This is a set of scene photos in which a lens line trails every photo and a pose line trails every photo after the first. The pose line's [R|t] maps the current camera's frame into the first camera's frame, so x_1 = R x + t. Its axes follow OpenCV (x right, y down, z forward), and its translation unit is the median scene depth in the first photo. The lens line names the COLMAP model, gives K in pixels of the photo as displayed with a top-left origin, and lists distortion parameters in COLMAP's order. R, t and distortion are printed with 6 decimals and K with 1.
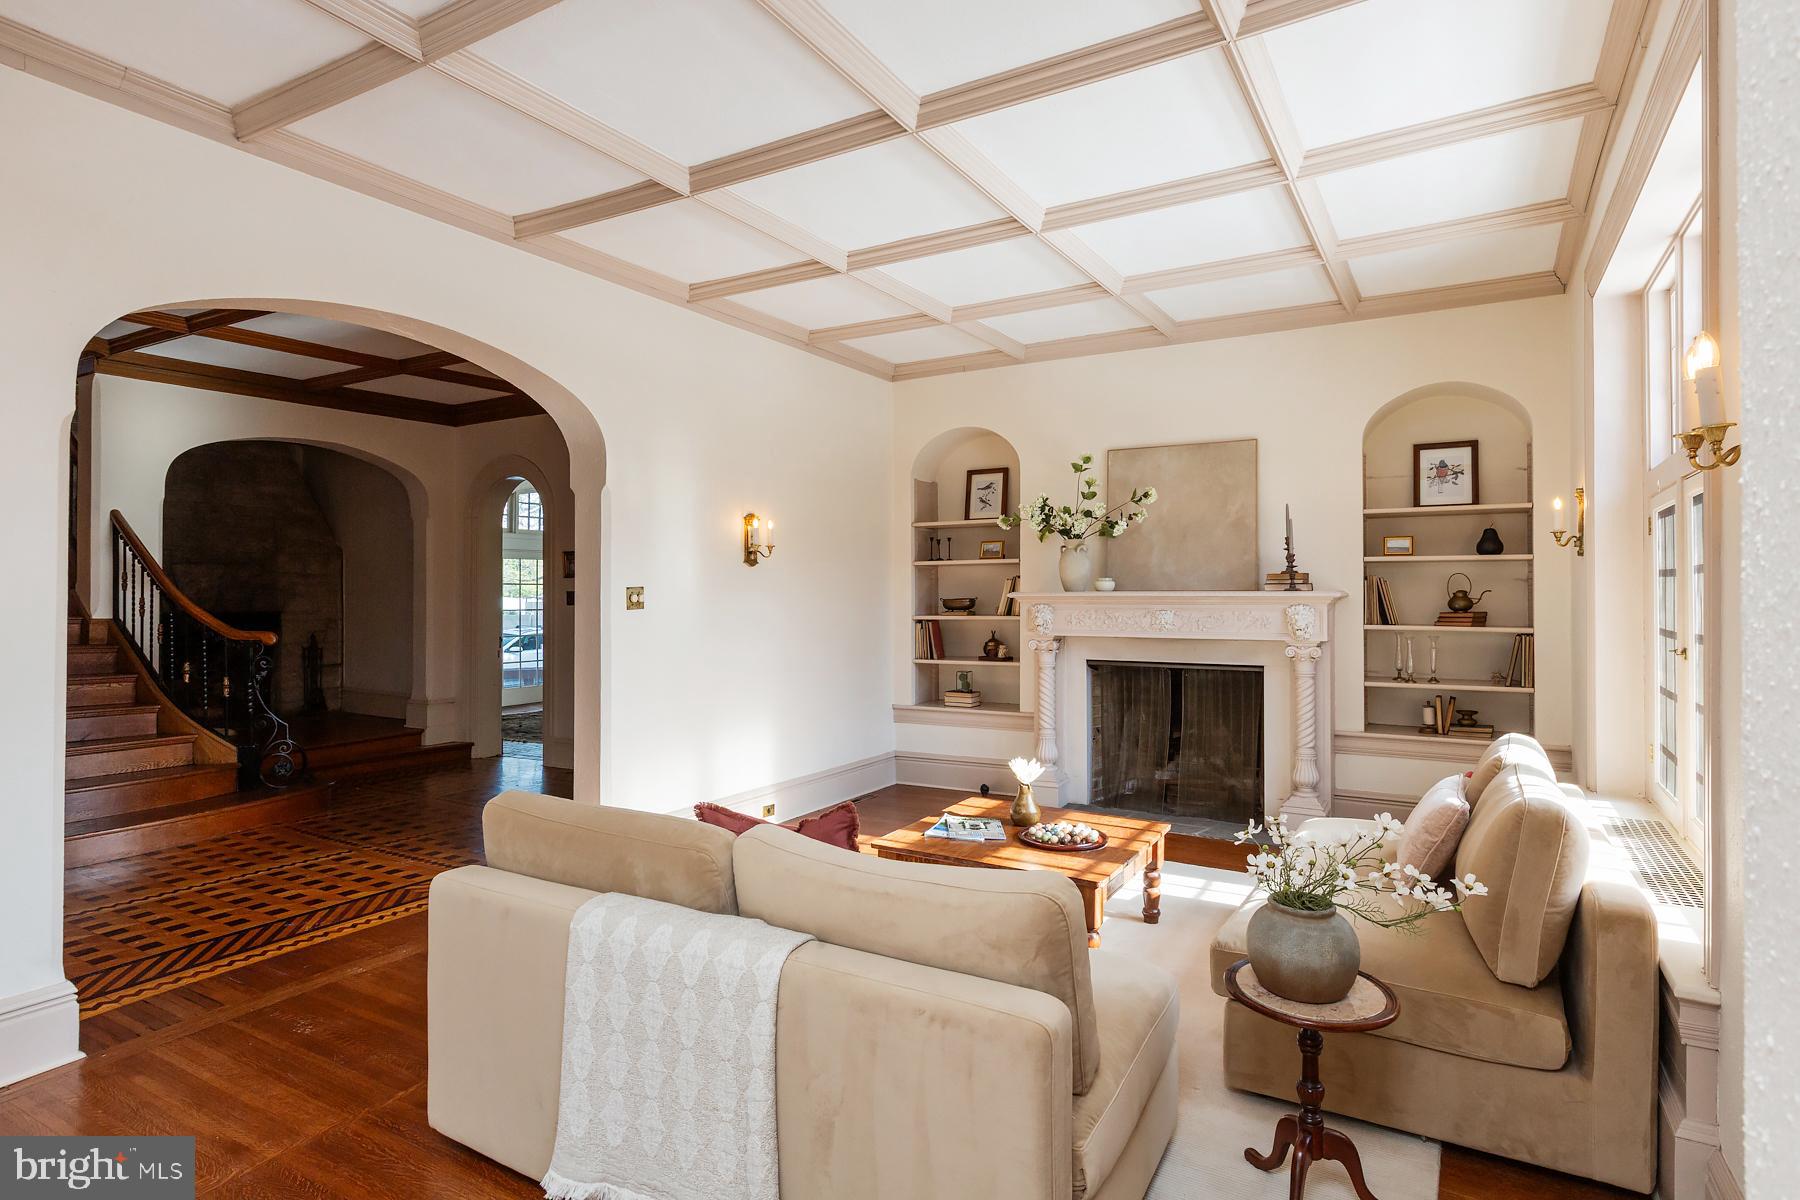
lens RADIAL K [[943.9, 0, 905.0], [0, 943.9, 586.1], [0, 0, 1]] dist [0.001466, -0.001678]
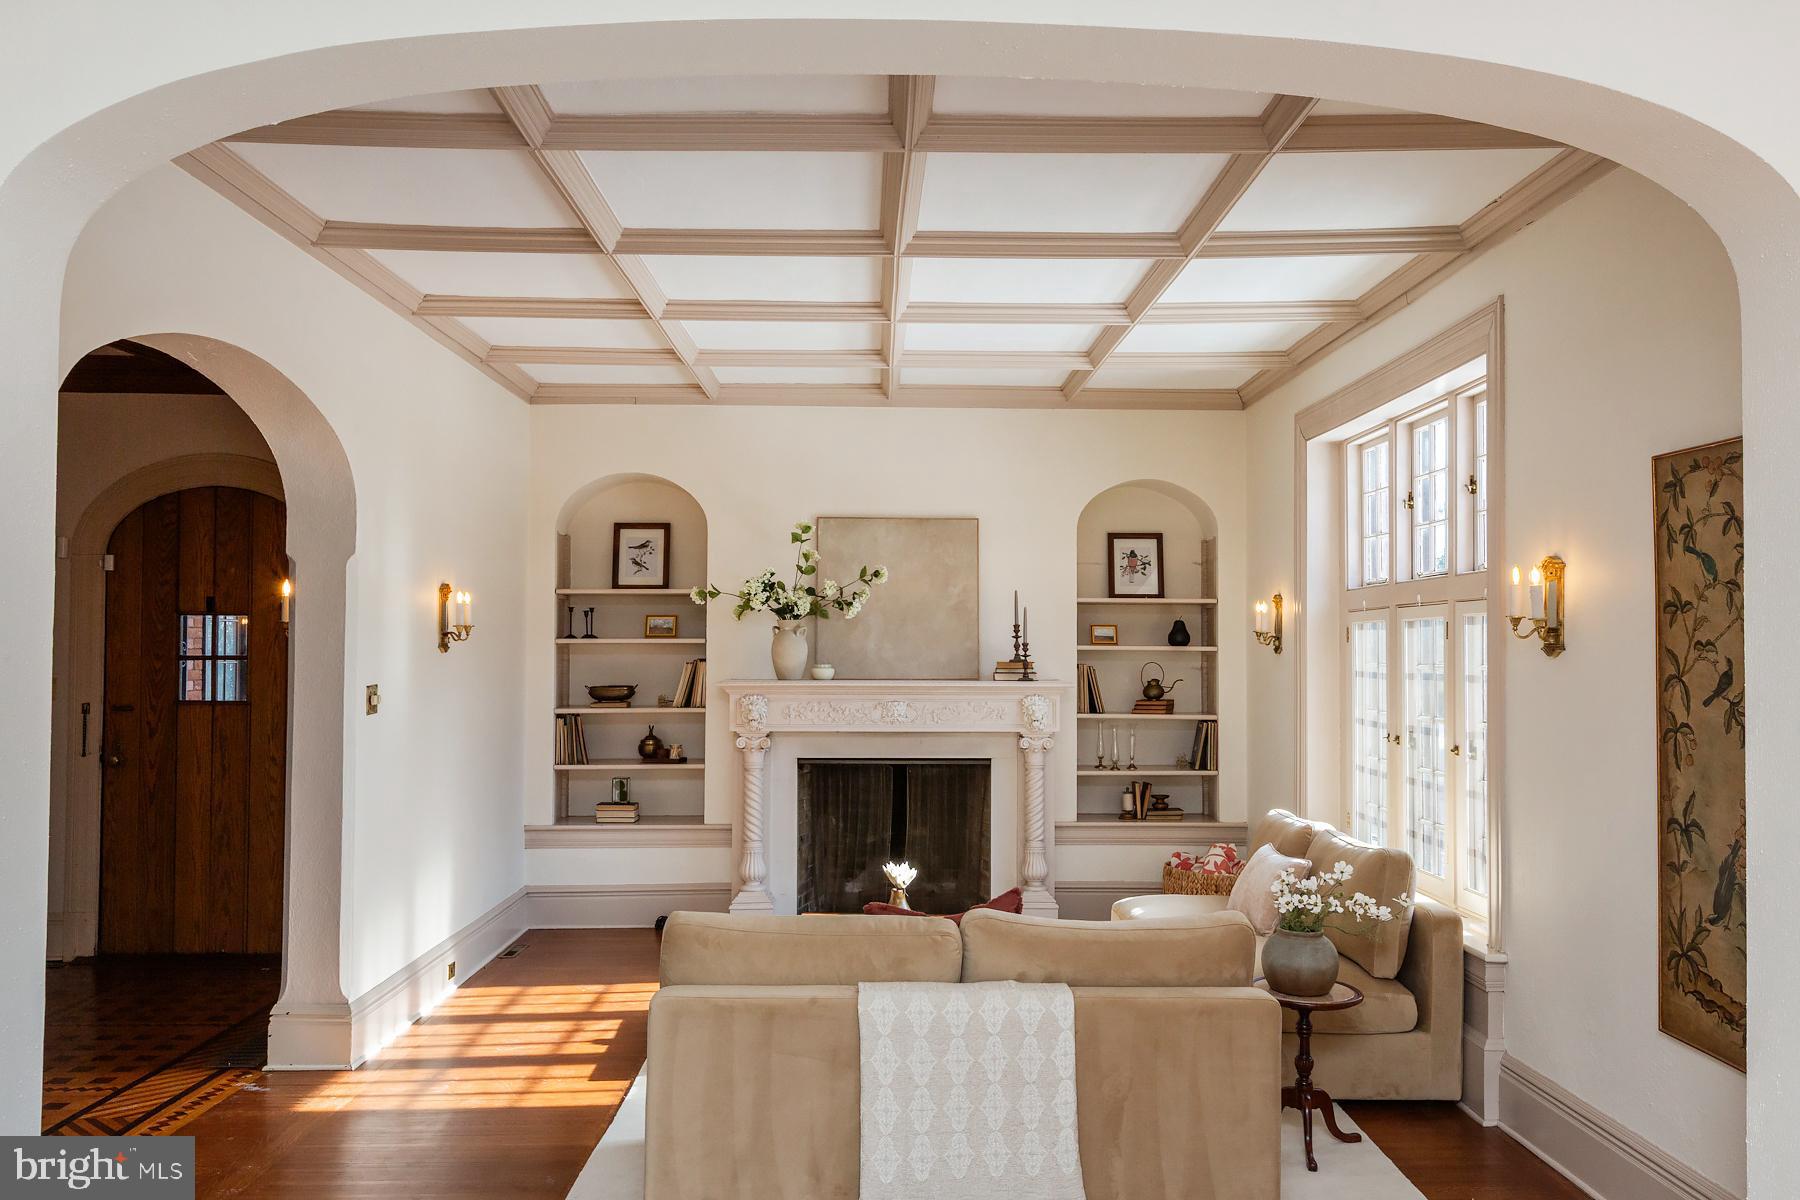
lens RADIAL K [[1448.9, 0, 909.9], [0, 1448.9, 607.2], [0, 0, 1]] dist [0.009364, -0.004503]
pose [[0.849318, 0.020294, 0.527491, -0.465598], [-0.009748, 0.999693, -0.022765, -0.034432], [-0.527792, 0.014193, 0.849255, -0.204000]]
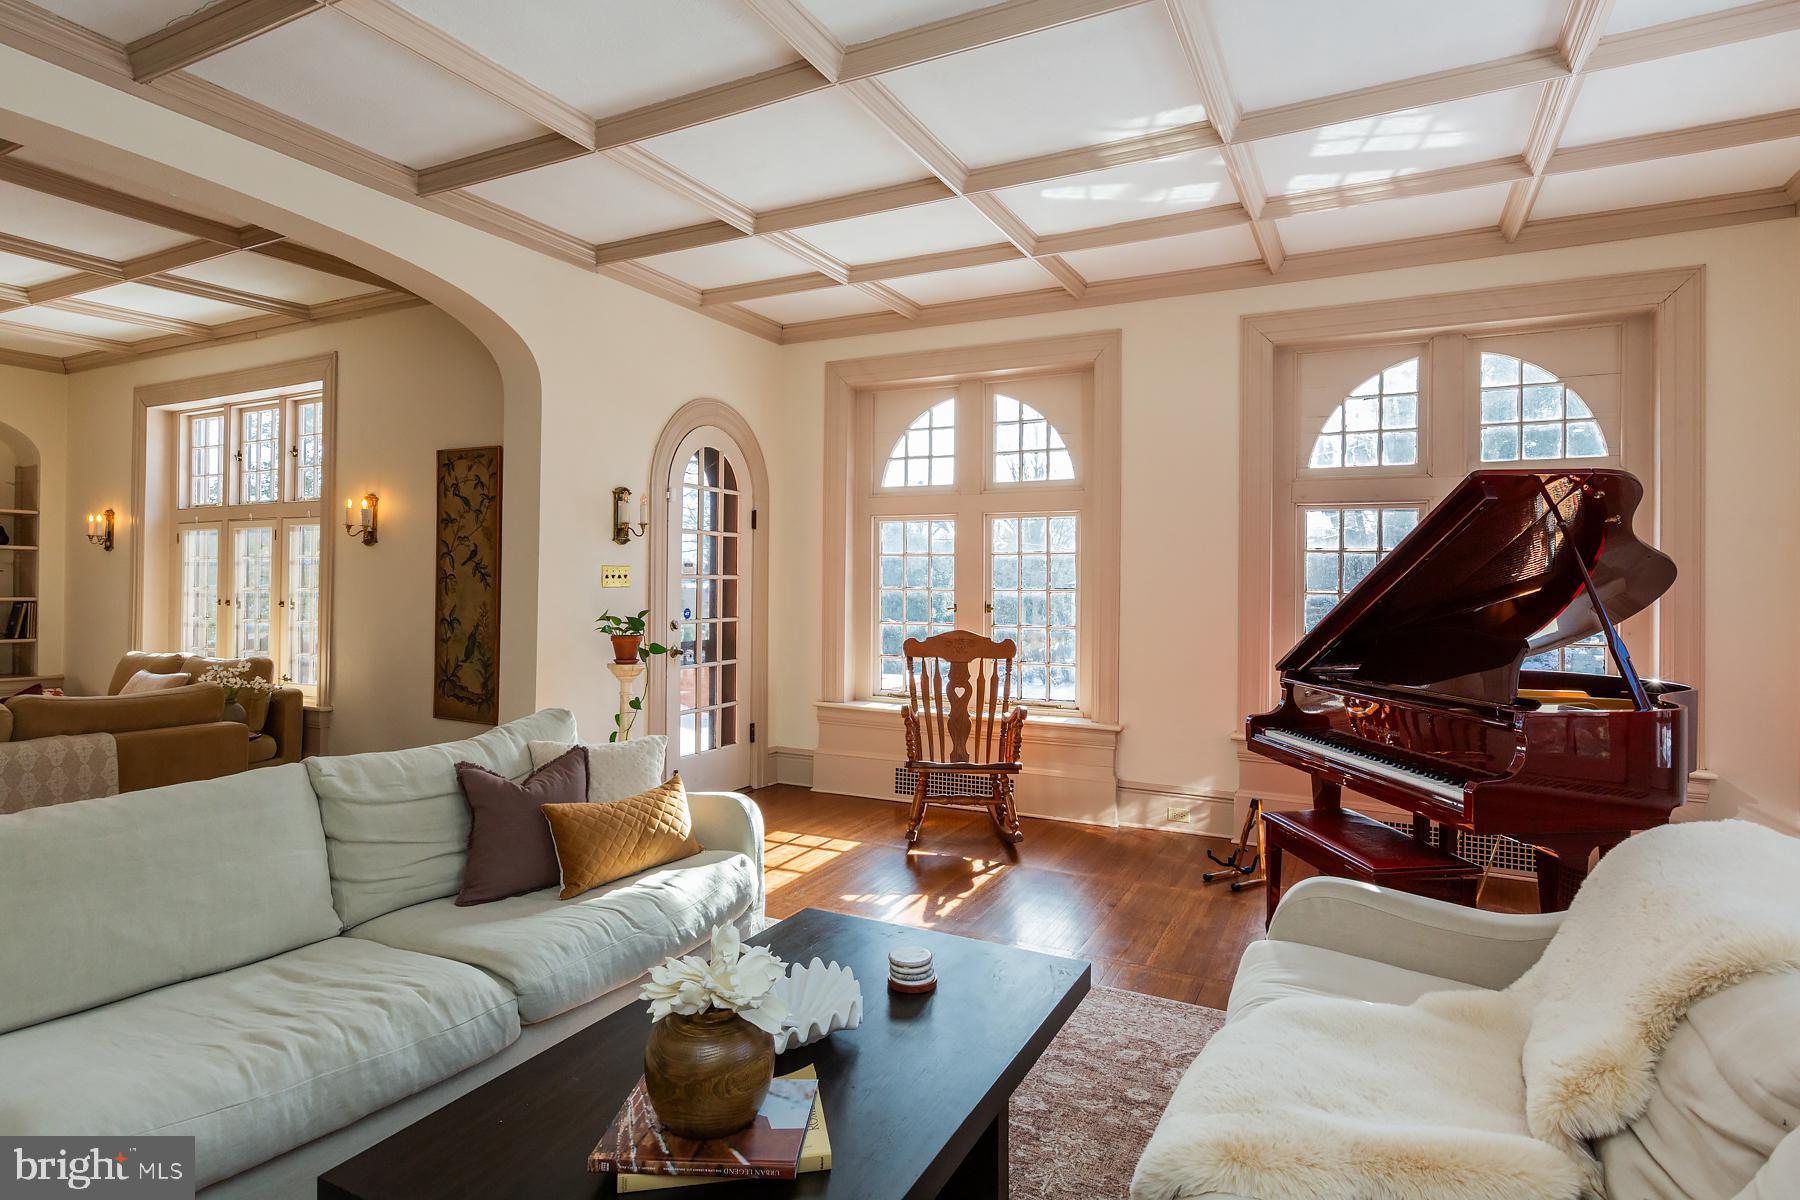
lens RADIAL K [[943.9, 0, 895.7], [0, 943.9, 580.4], [0, 0, 1]] dist [0.001466, -0.001678]
pose [[-0.058834, 0.007520, 0.998239, -0.791963], [-0.017143, 0.999817, -0.008542, 0.007708], [-0.998121, -0.017616, -0.058694, -0.216107]]
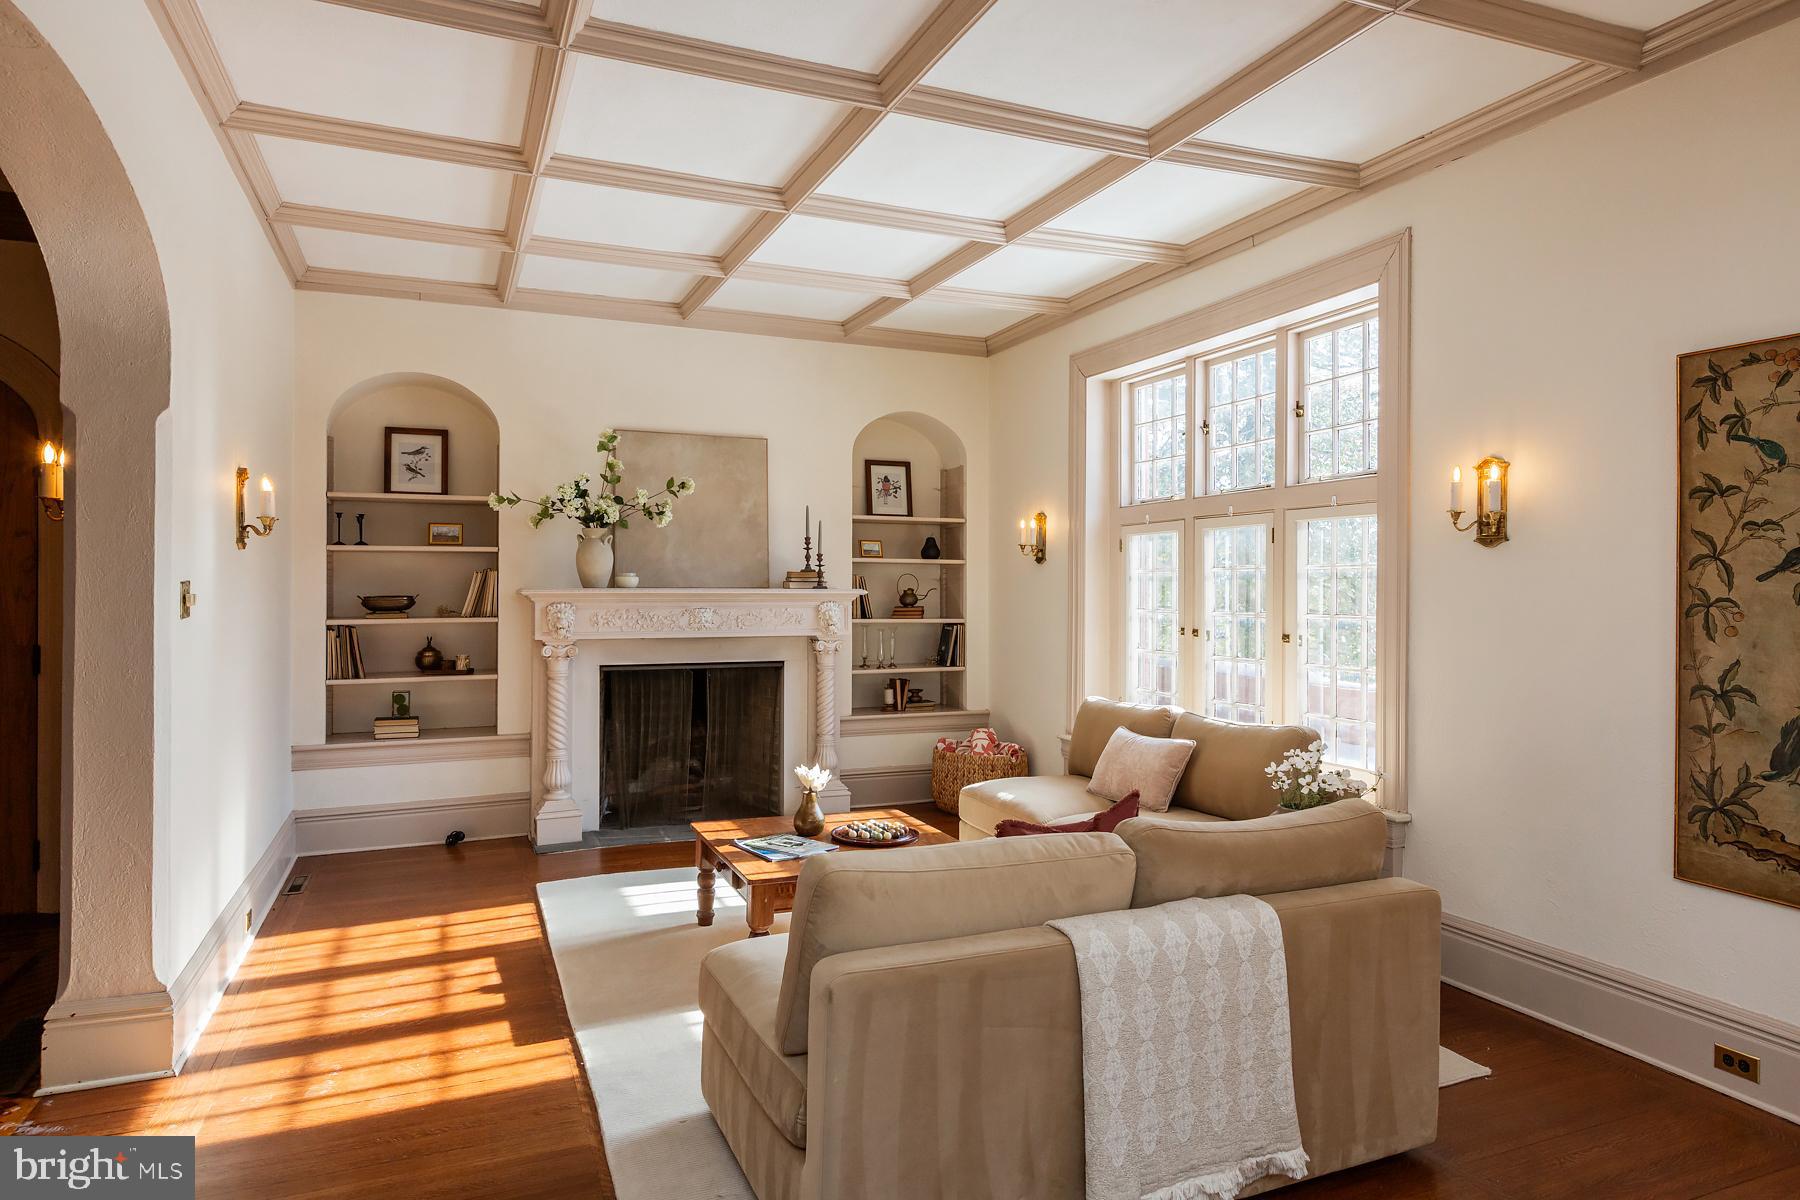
lens RADIAL K [[1081.2, 0, 908.1], [0, 1081.2, 582.8], [0, 0, 1]] dist [-0.001194, -0.001169]
pose [[0.594640, 0.006149, 0.803969, -0.489278], [-0.010791, 0.999942, 0.000333, -0.002679], [-0.803920, -0.008874, 0.594672, 0.188833]]
